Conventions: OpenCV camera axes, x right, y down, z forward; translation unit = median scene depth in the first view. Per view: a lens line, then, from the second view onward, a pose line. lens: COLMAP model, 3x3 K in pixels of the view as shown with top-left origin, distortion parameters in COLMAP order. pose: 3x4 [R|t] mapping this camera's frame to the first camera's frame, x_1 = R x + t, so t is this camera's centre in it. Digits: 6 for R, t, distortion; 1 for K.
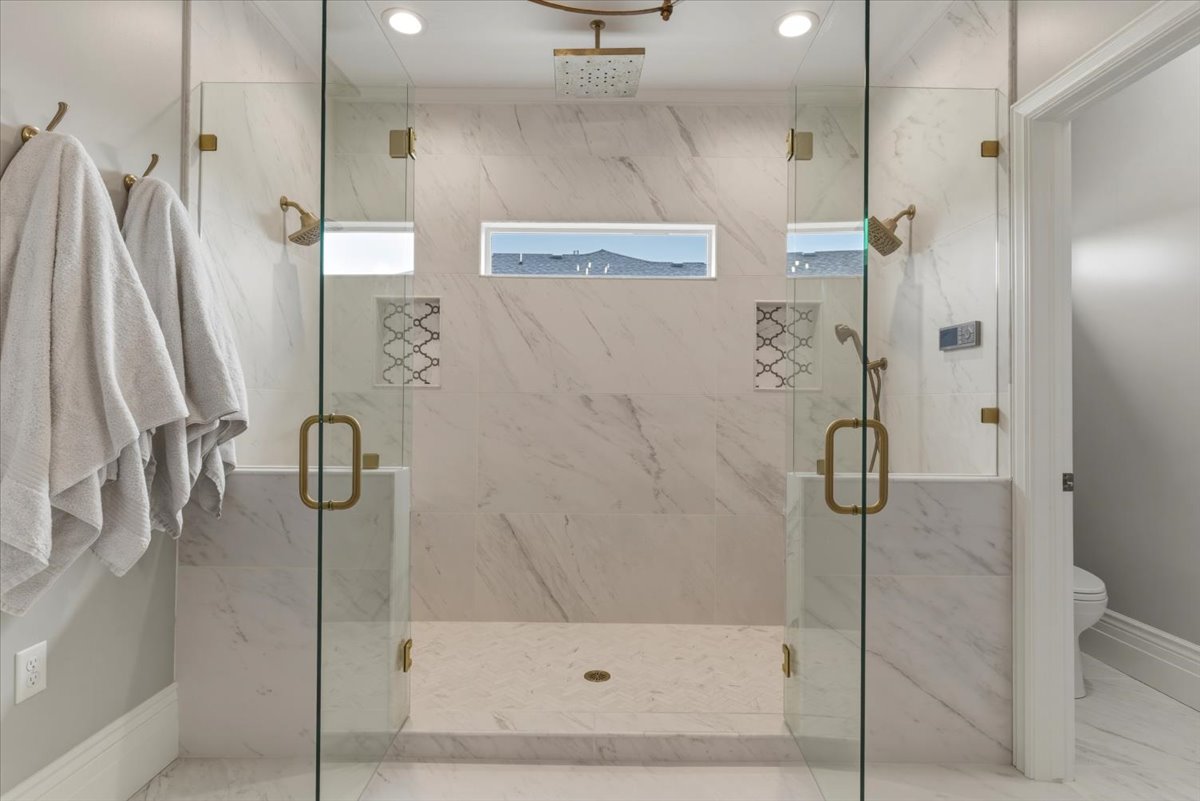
lens RADIAL K [[577.5, 0, 597.1], [0, 577.5, 405.2], [0, 0, 1]] dist [0.004701, -0.001693]
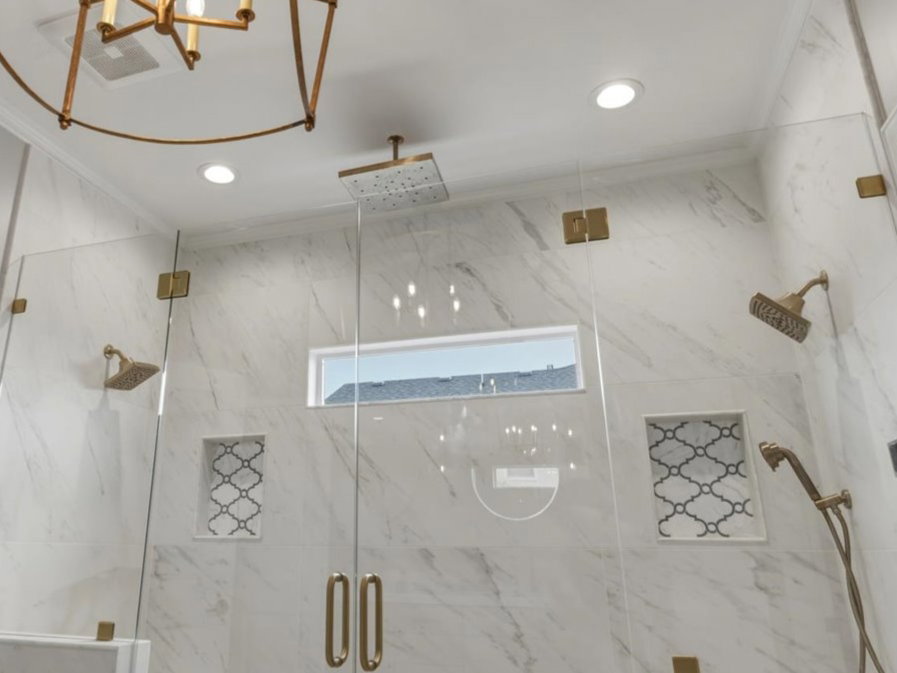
lens RADIAL K [[685.8, 0, 448.7], [0, 685.8, 331.5], [0, 0, 1]] dist [0.003877, -0.007294]
pose [[0.940192, -0.101800, -0.325078, 0.353713], [-0.004242, 0.950729, -0.309995, -0.009715], [0.340619, 0.292833, 0.893436, 0.100115]]
